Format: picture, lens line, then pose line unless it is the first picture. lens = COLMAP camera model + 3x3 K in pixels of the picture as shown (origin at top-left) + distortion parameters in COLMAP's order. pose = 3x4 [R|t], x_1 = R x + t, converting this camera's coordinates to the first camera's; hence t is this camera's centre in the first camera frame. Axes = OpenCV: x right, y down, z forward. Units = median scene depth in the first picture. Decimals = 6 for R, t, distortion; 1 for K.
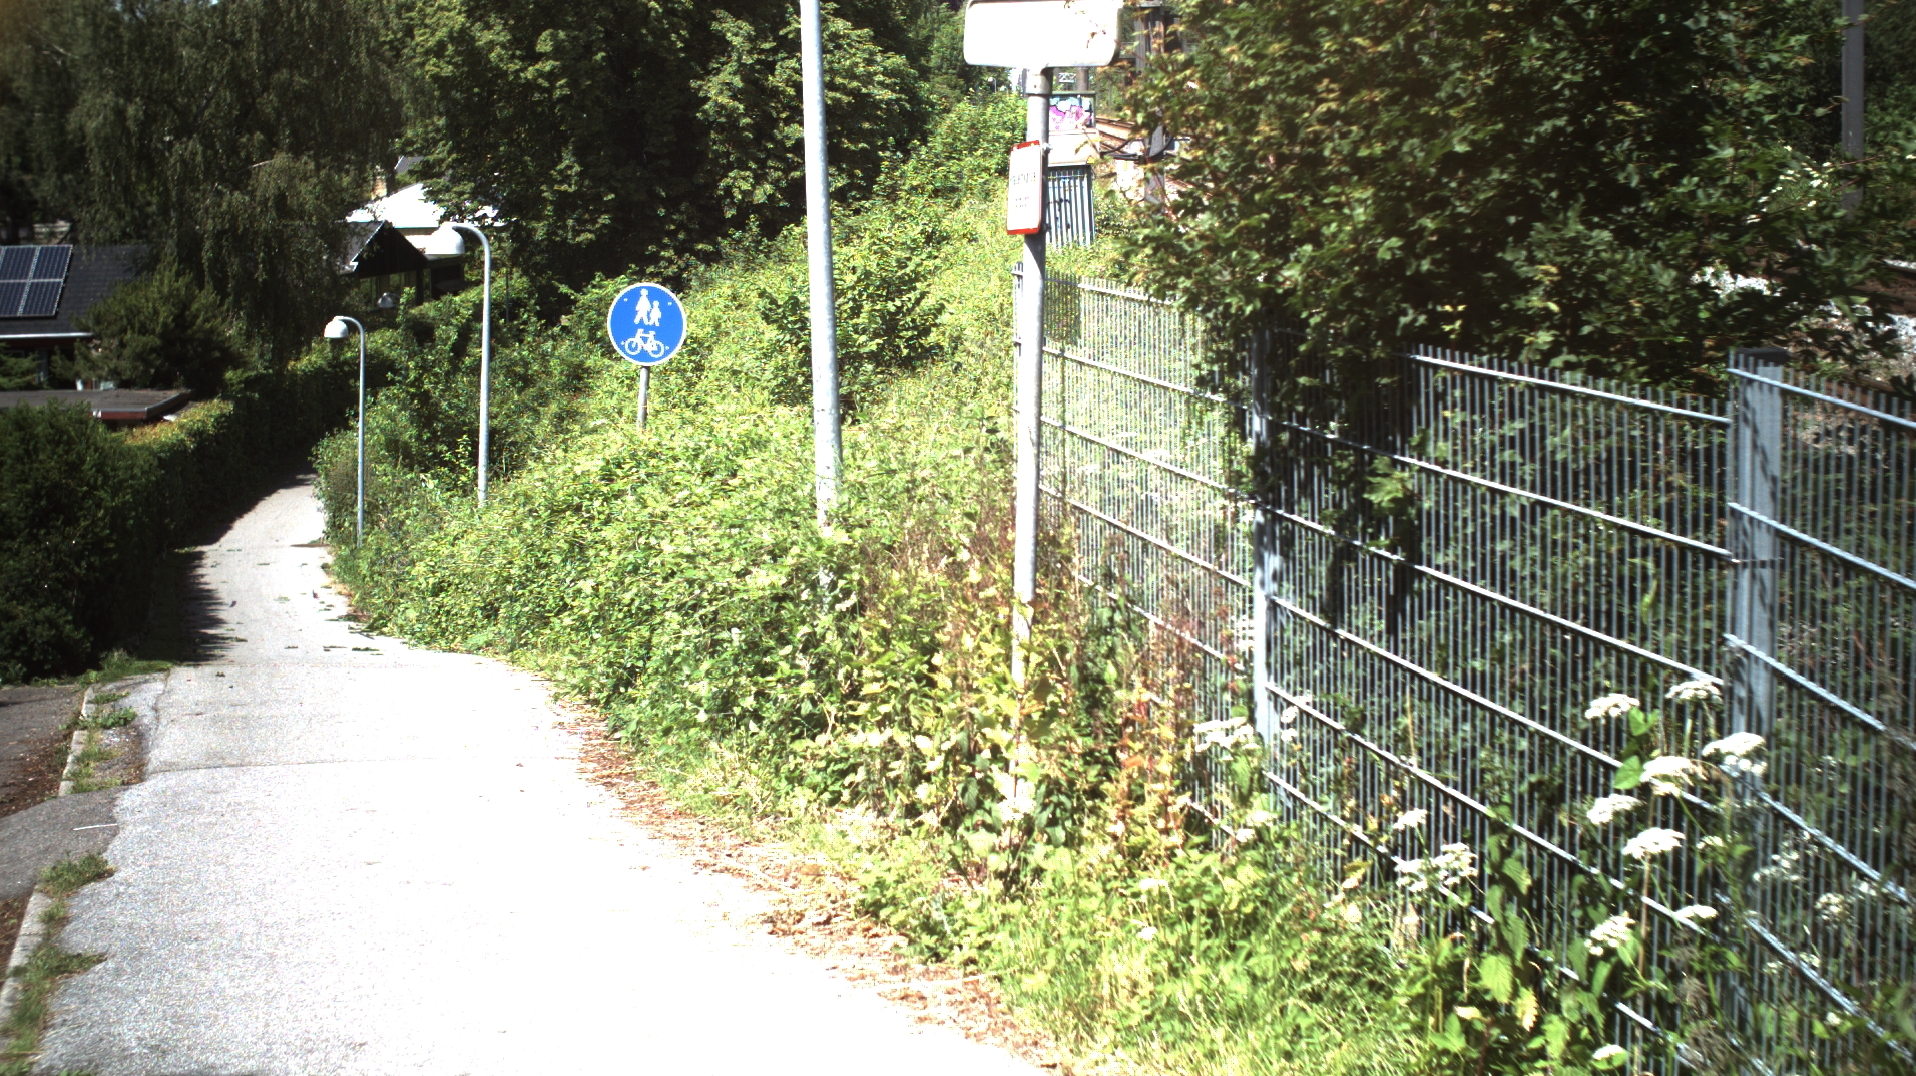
lens RADIAL K [[3340.8, 0, 989.5], [0, 3340.8, 544.3], [0, 0, 1]] dist [-0.251499, 0.160669]
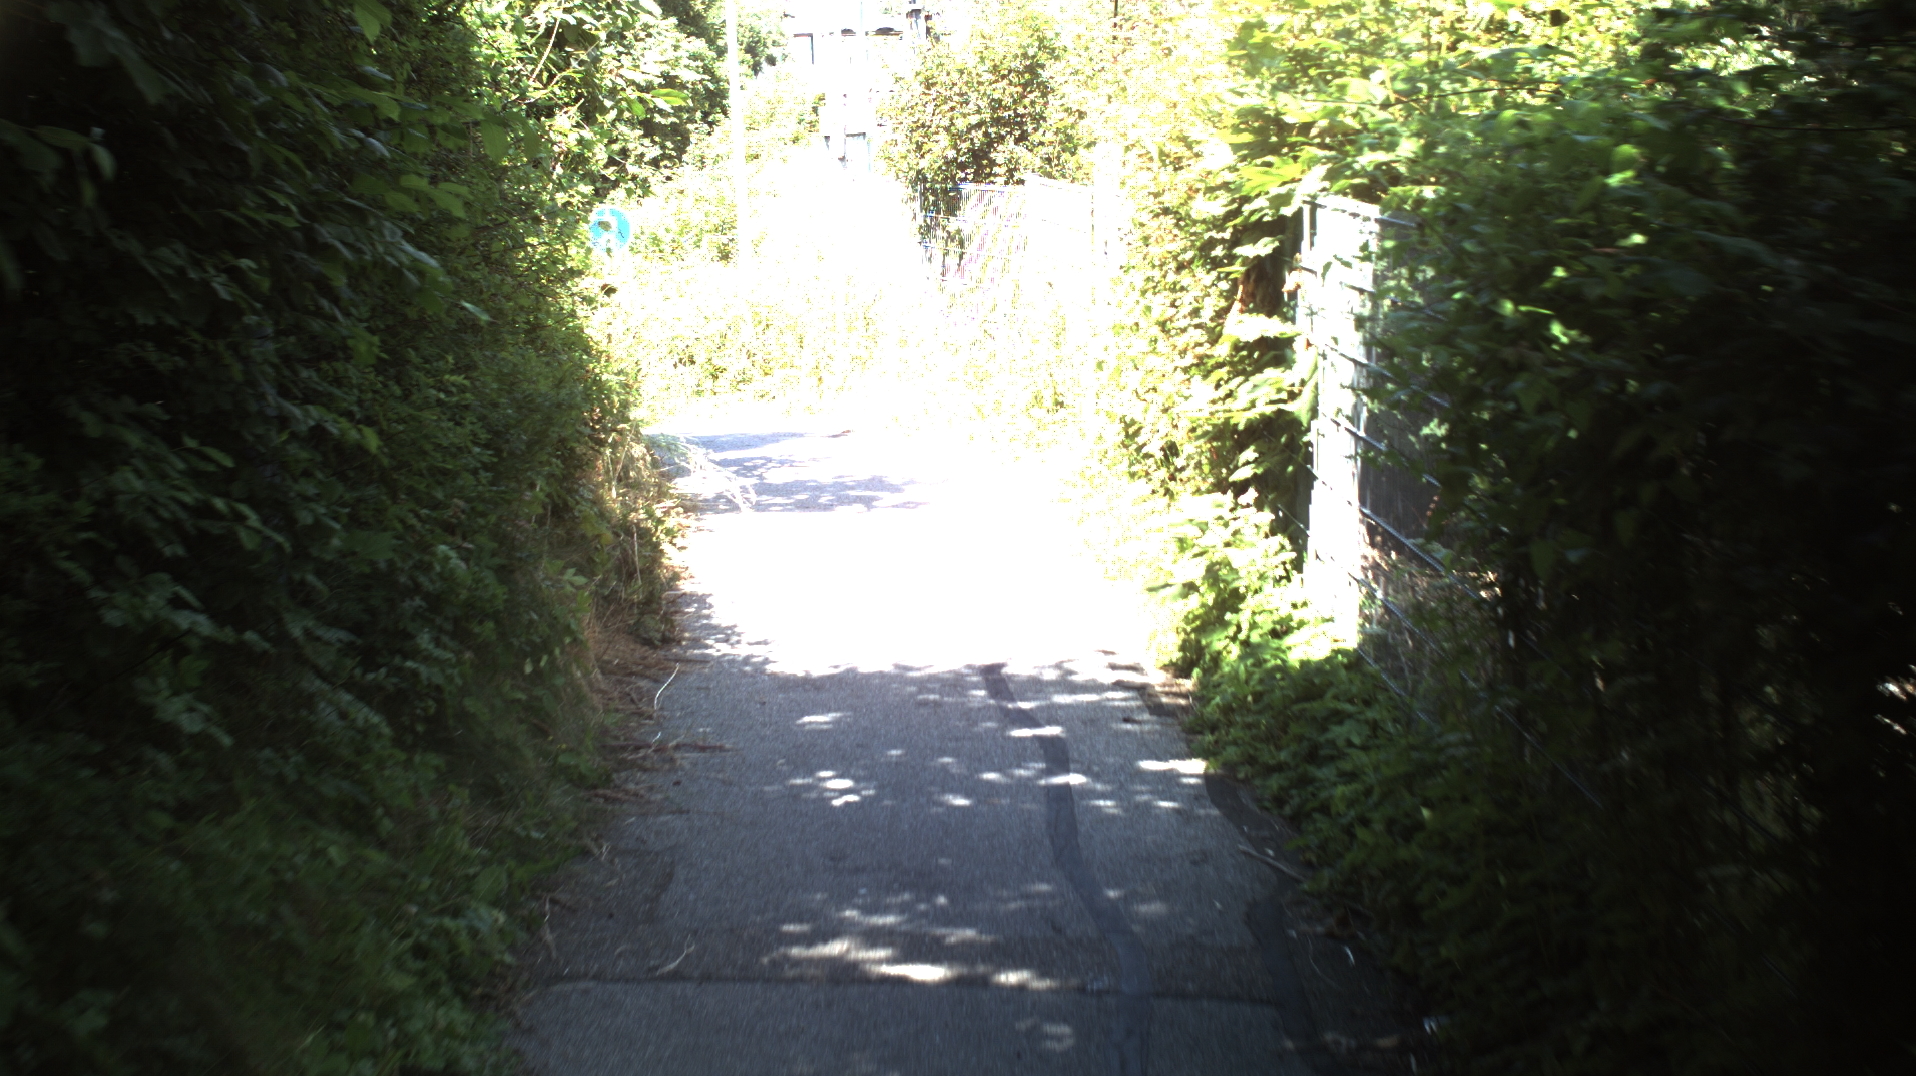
lens RADIAL K [[3340.8, 0, 989.5], [0, 3340.8, 544.3], [0, 0, 1]] dist [-0.251499, 0.160669]
pose [[0.997708, -0.027445, 0.061853, -0.008099], [0.026863, 0.999587, 0.010222, 0.037562], [-0.062107, -0.008537, 0.998033, -0.325447]]
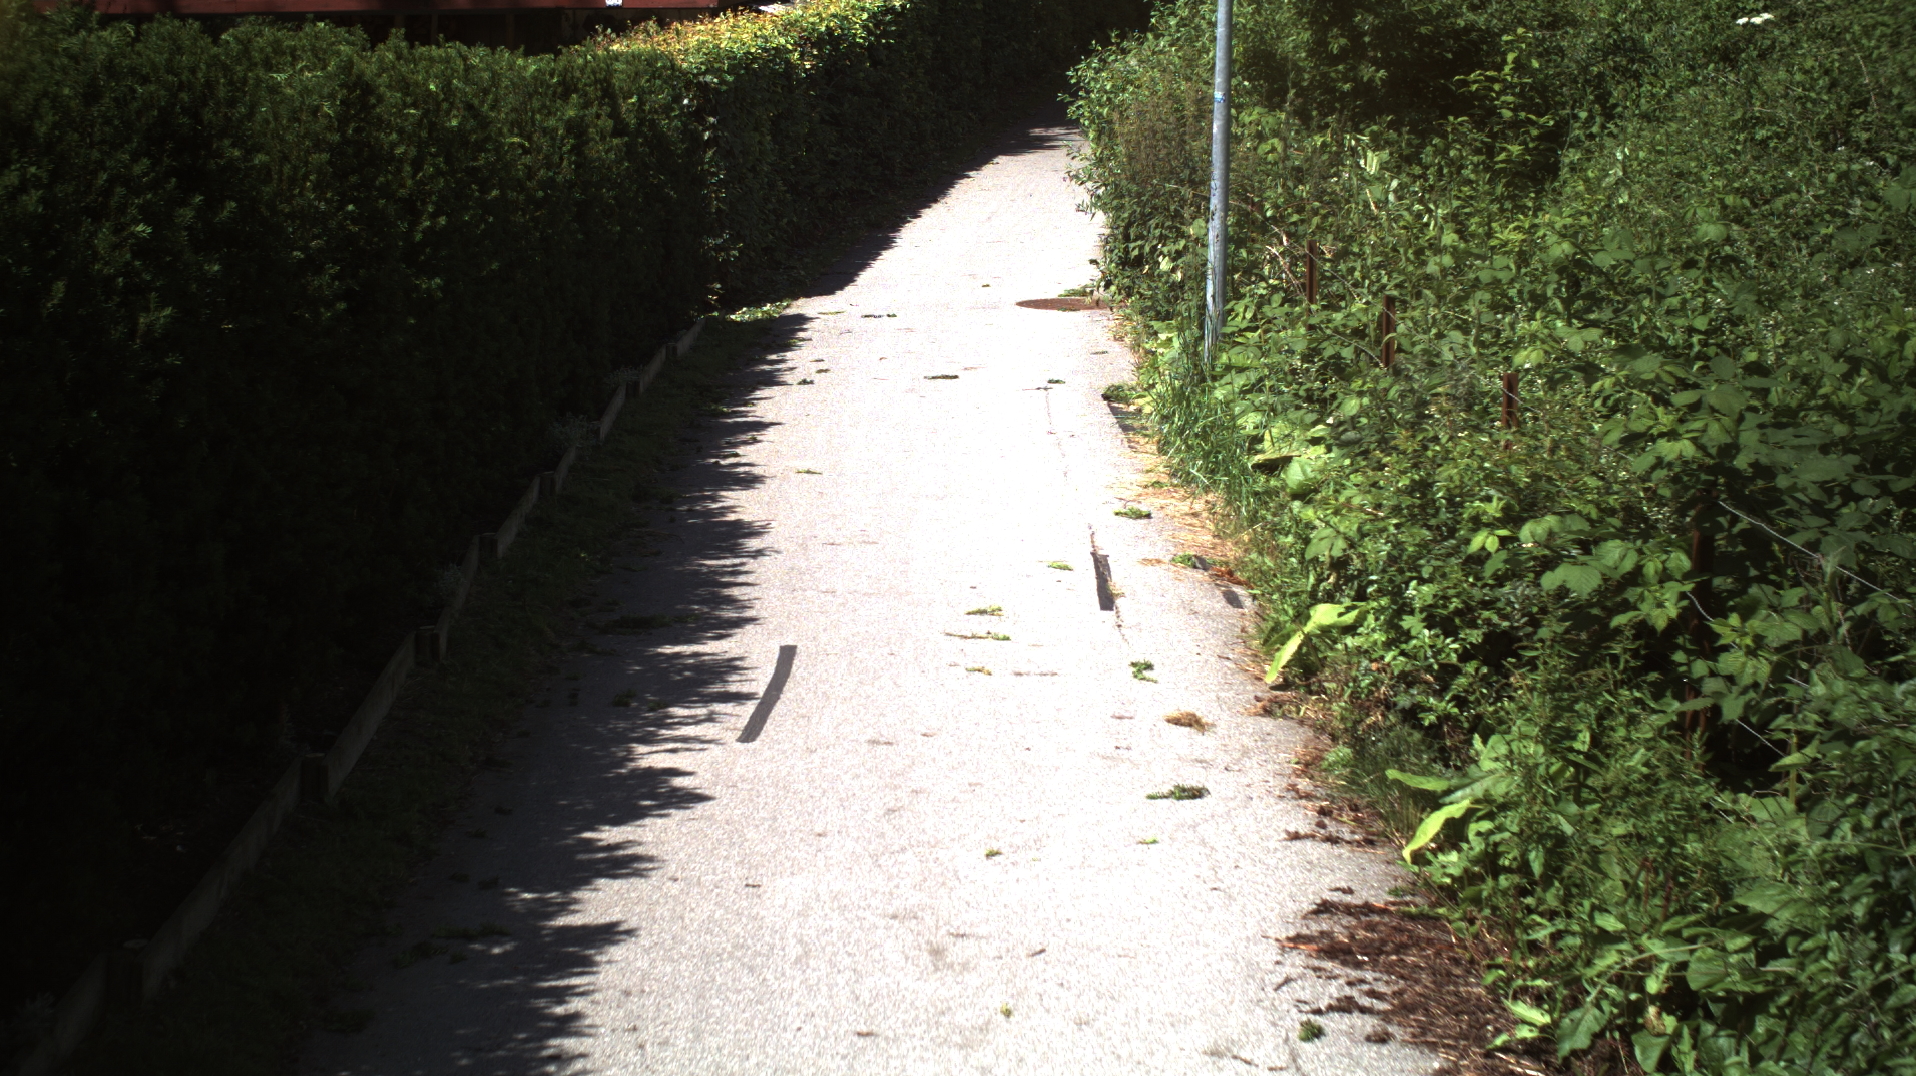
lens RADIAL K [[3348.4, 0, 958.0], [0, 3348.4, 538.0], [0, 0, 1]] dist [-0.255419, 0.060829]
pose [[0.974409, 0.037841, -0.221574, -0.158468], [-0.015199, 0.994564, 0.103011, -0.016943], [0.224267, -0.097007, 0.969688, 0.747142]]
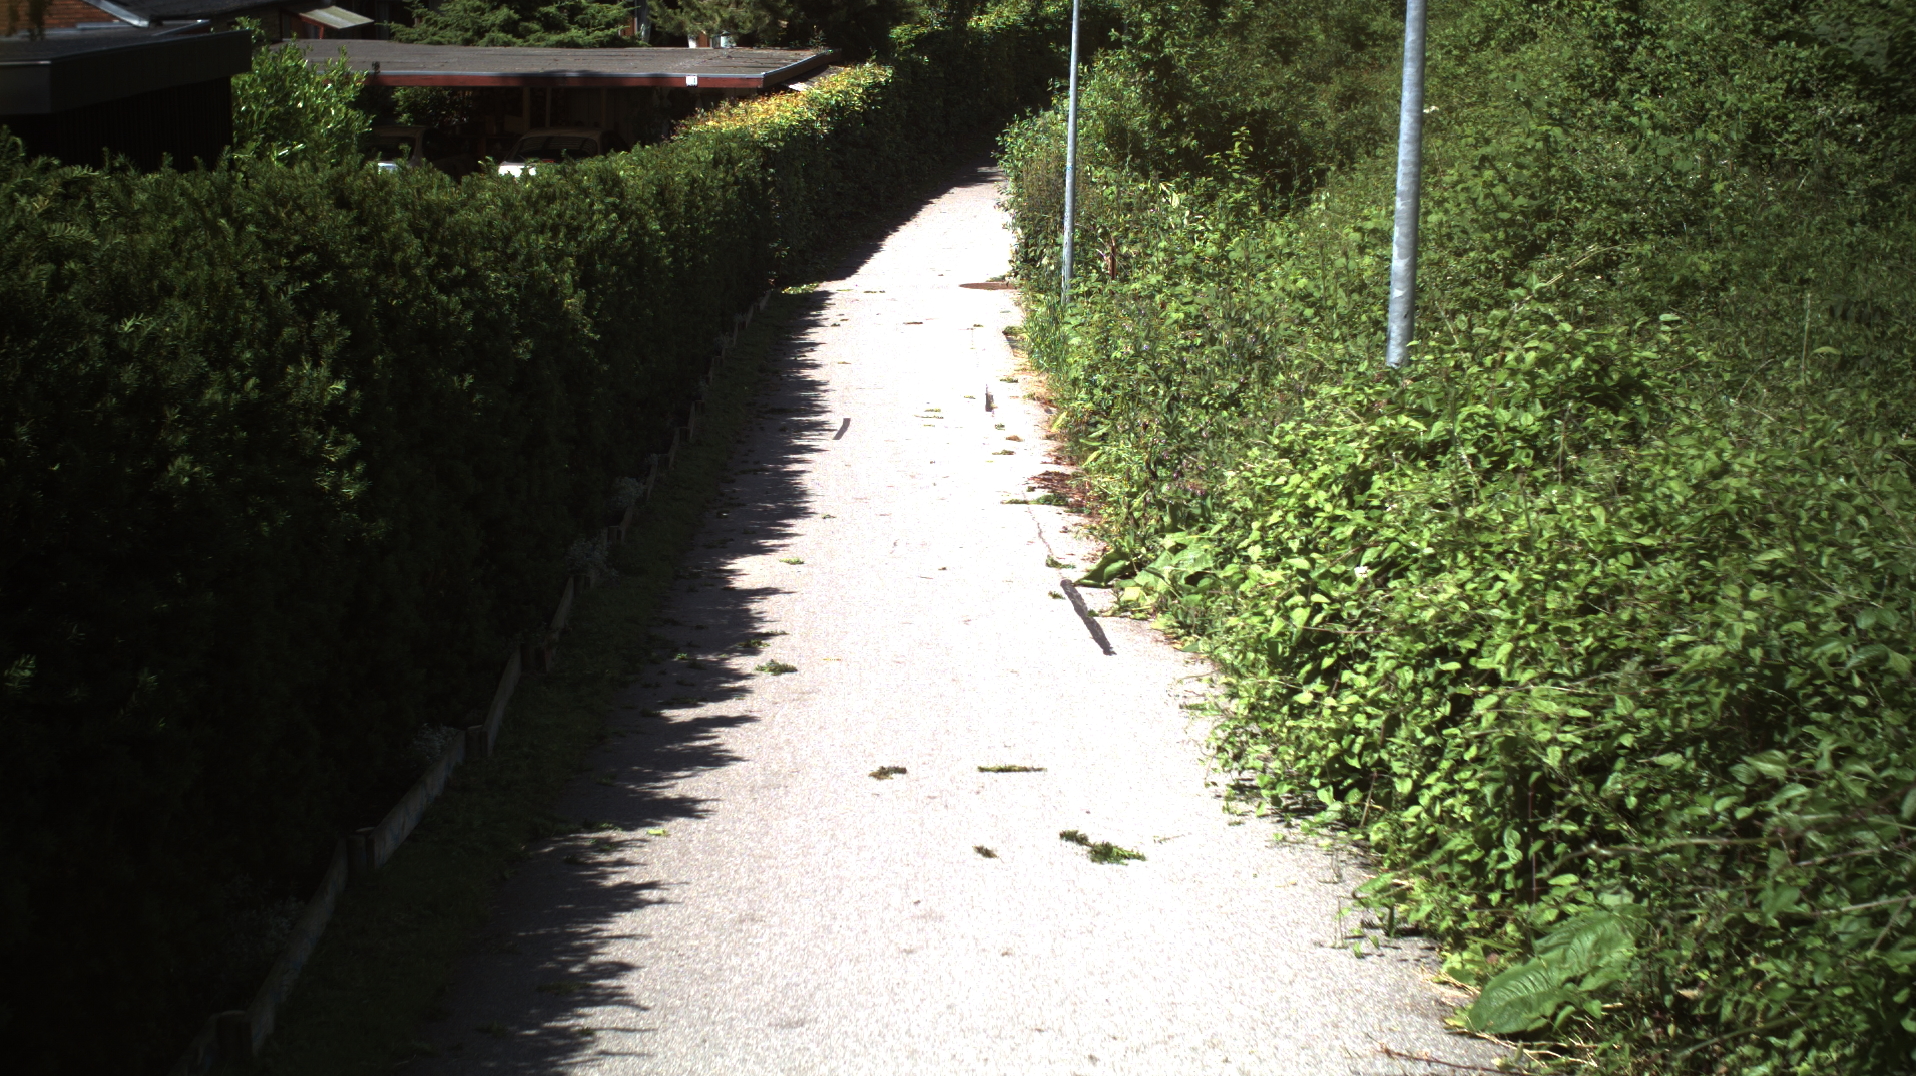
lens RADIAL K [[3348.4, 0, 958.0], [0, 3348.4, 538.0], [0, 0, 1]] dist [-0.255419, 0.060829]
pose [[0.976277, 0.045669, -0.211655, -0.084730], [-0.025123, 0.994794, 0.098763, -0.019668], [0.215063, -0.091103, 0.972341, 0.429591]]
